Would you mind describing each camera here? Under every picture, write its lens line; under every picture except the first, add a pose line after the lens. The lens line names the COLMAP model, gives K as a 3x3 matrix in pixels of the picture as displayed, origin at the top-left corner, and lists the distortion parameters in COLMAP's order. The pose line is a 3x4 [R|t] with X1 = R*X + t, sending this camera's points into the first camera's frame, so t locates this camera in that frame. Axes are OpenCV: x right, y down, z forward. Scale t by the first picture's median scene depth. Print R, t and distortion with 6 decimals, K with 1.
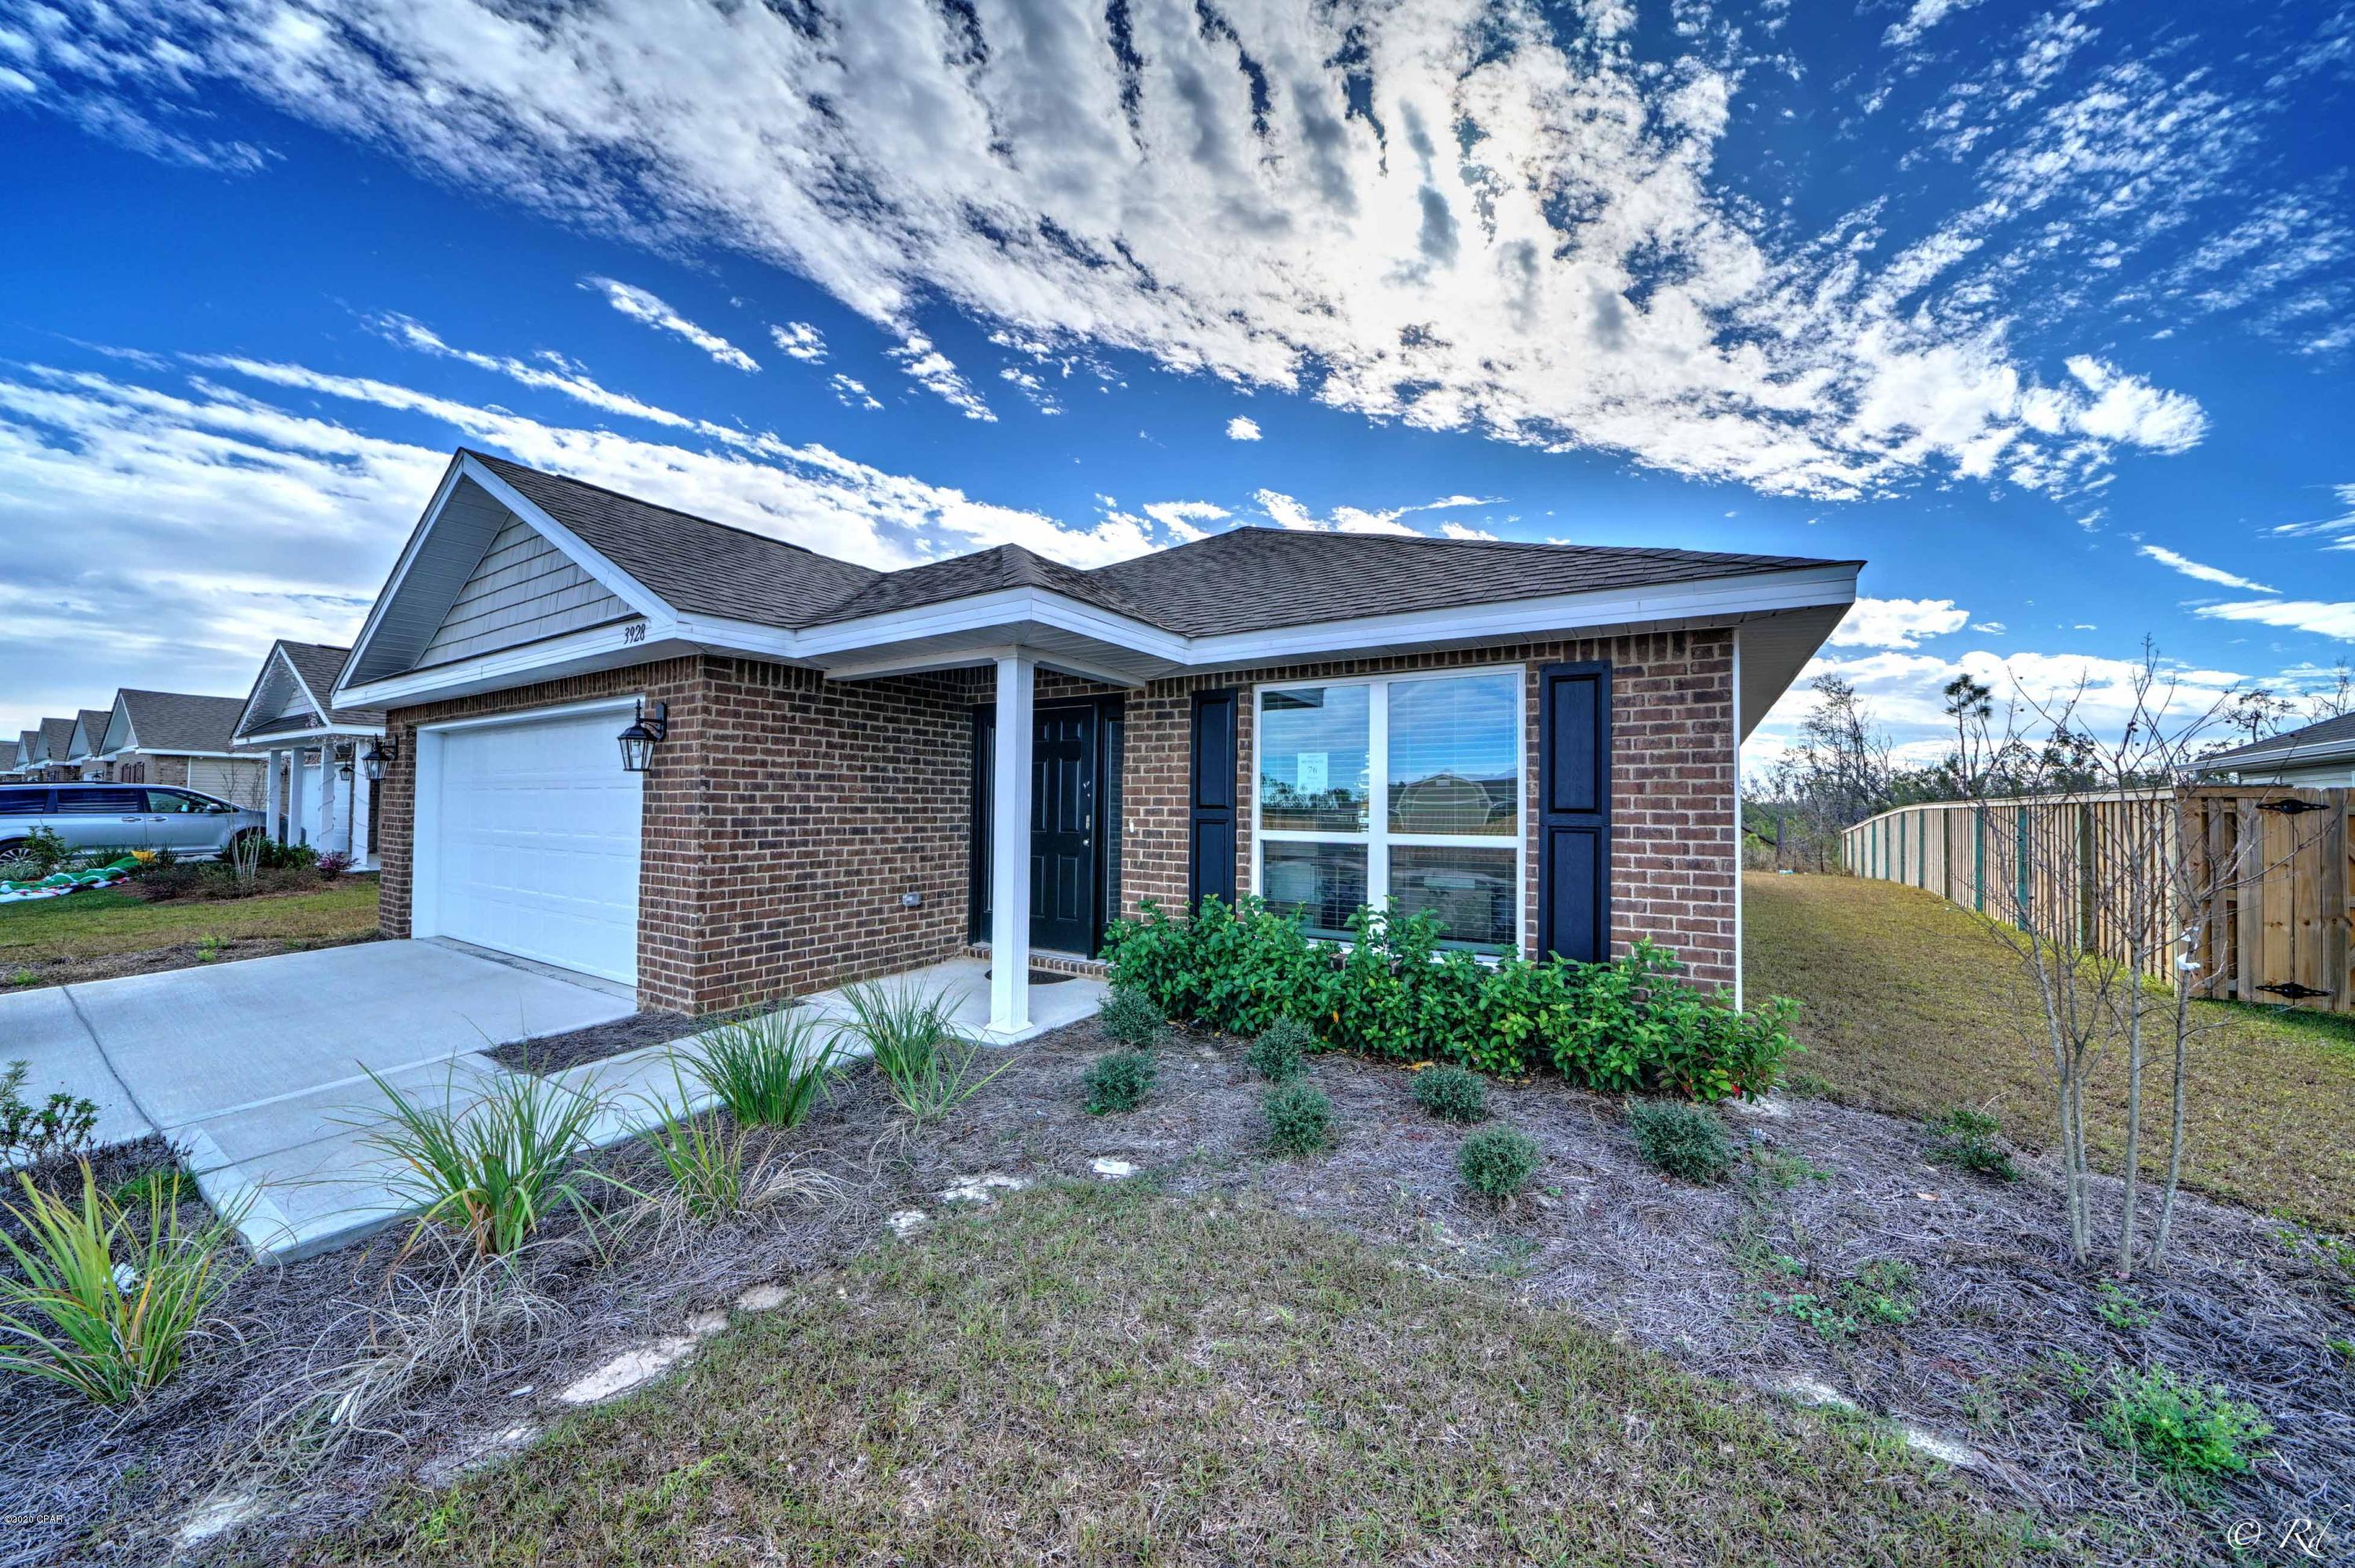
lens RADIAL K [[847.6, 0, 1176.0], [0, 847.6, 860.4], [0, 0, 1]] dist [-0.027782, 0.003778]
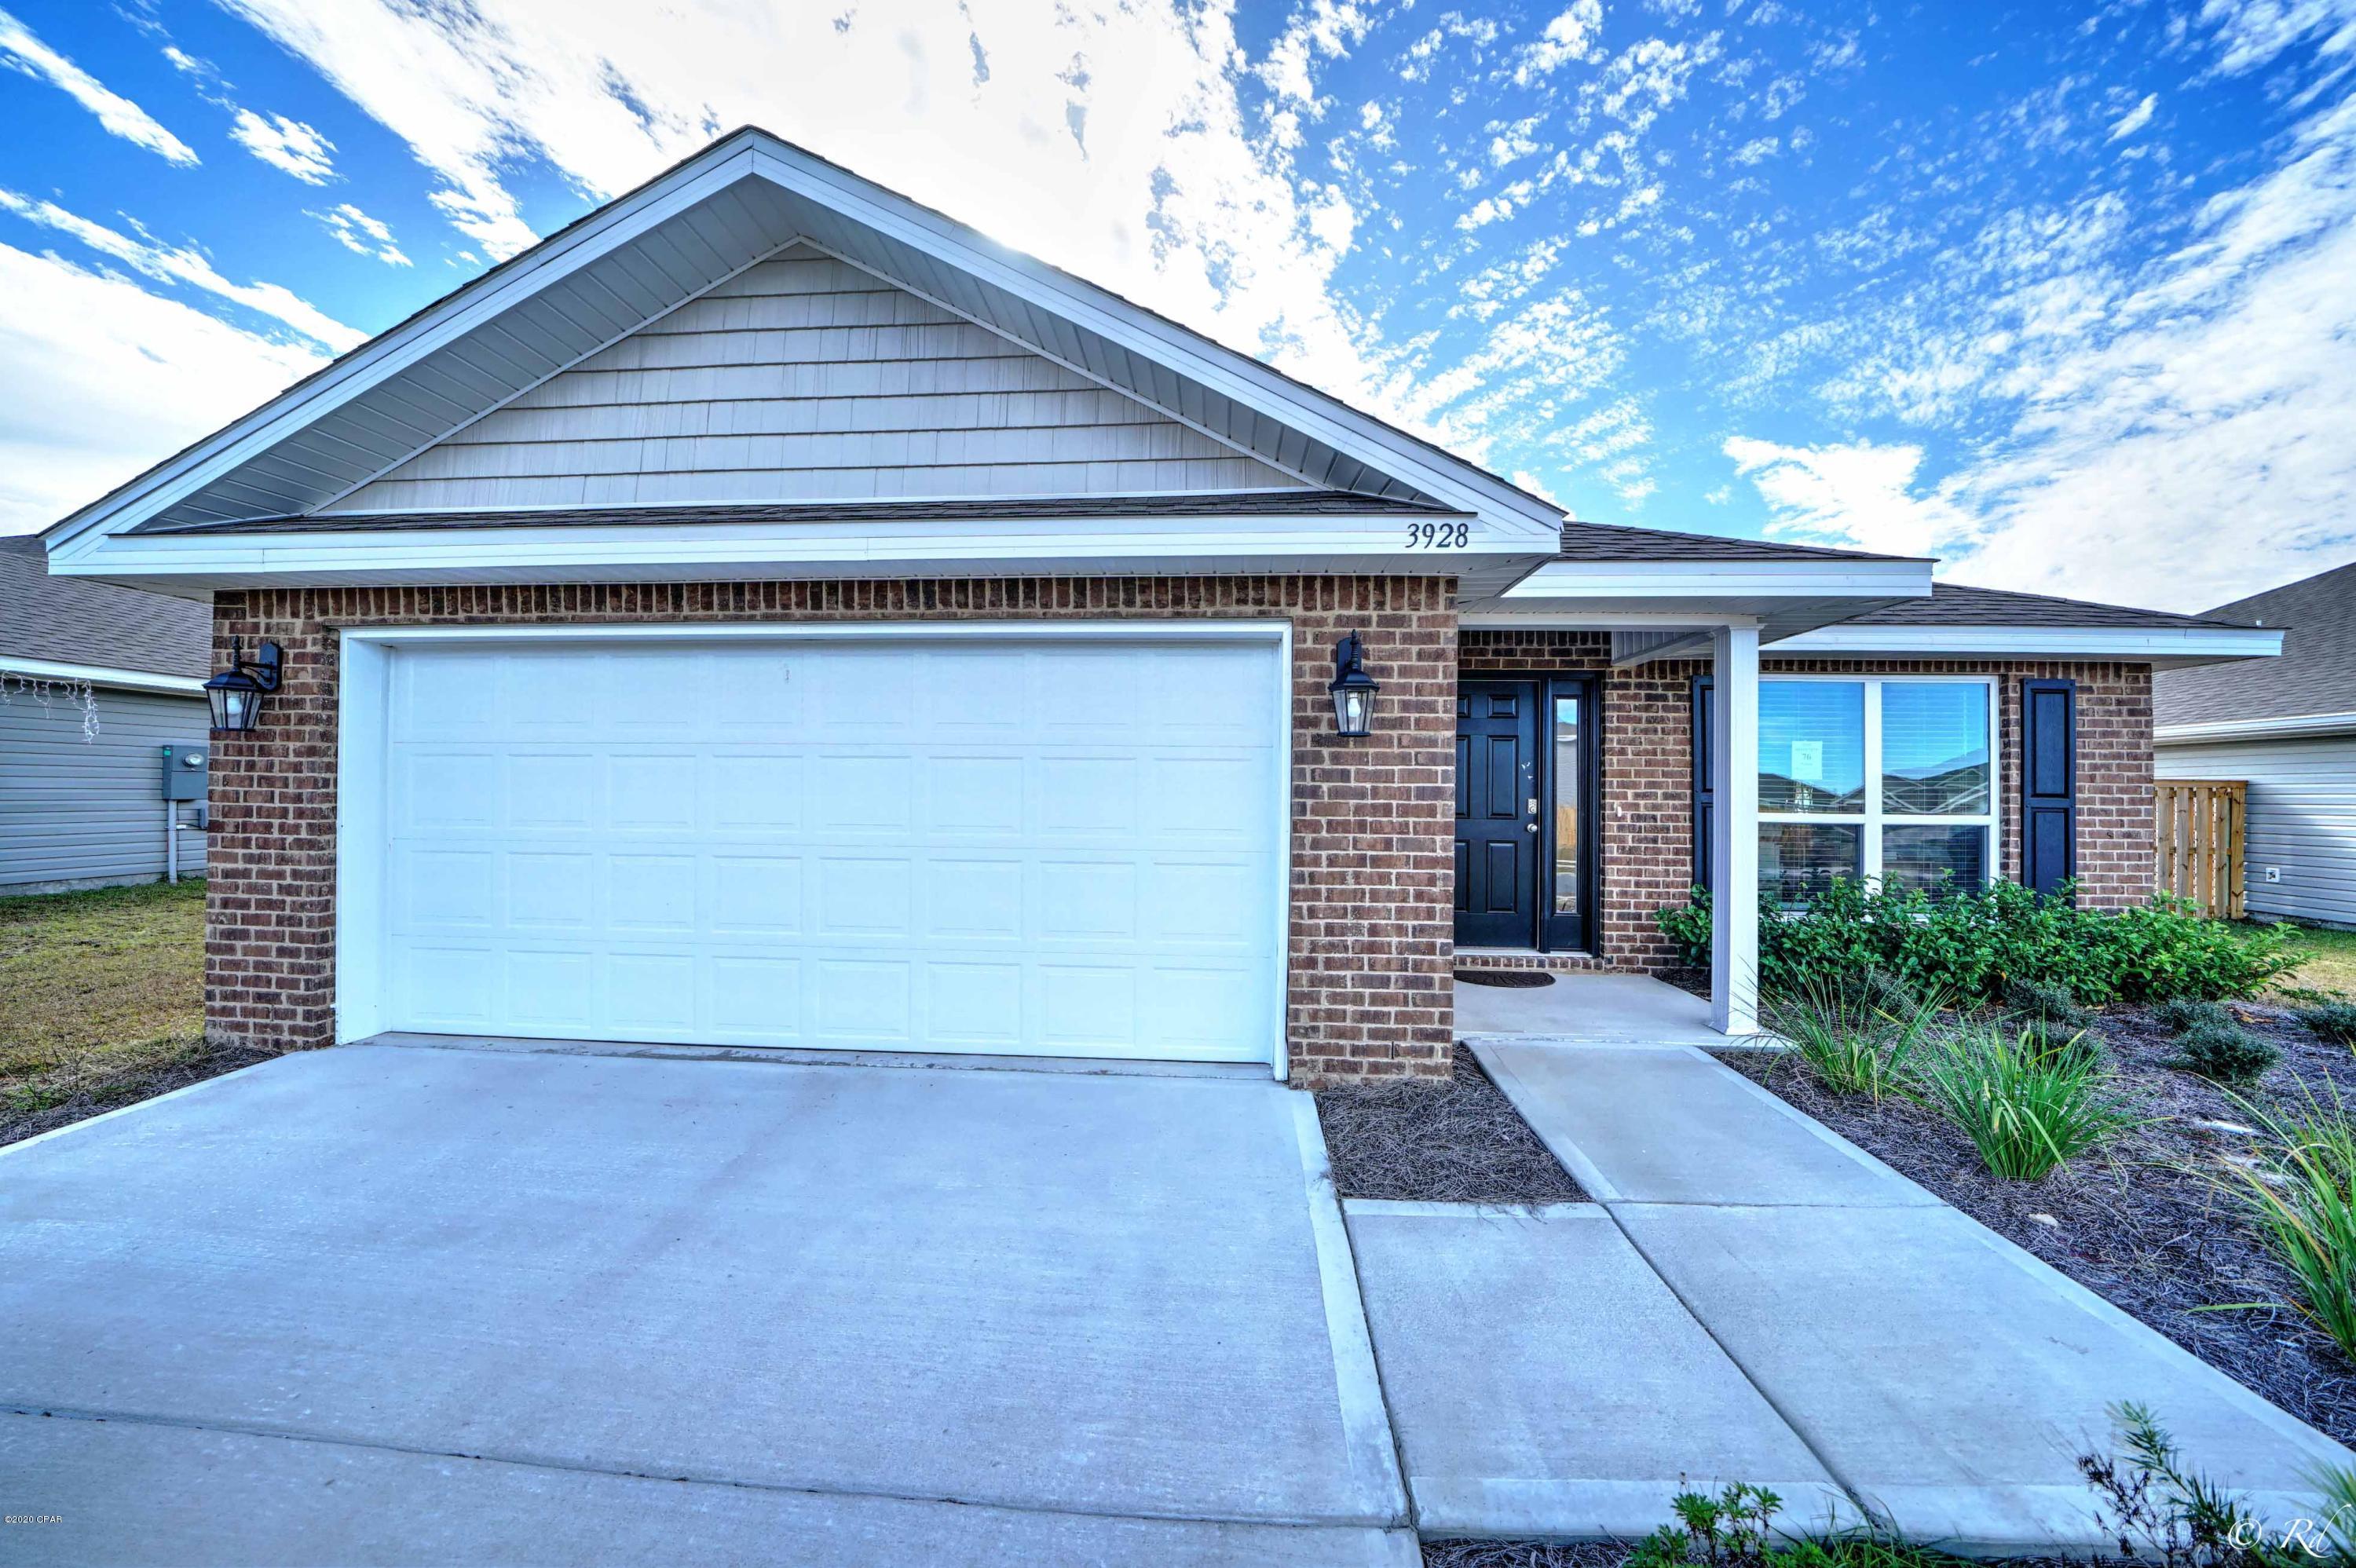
lens RADIAL K [[813.3, 0, 1178.0], [0, 813.3, 784.0], [0, 0, 1]] dist [-0.018495, 0.000313]
pose [[0.876662, 0.000697, 0.481106, -0.702108], [0.025607, 0.998514, -0.048107, -0.028882], [-0.480424, 0.054493, 0.875342, 0.322857]]
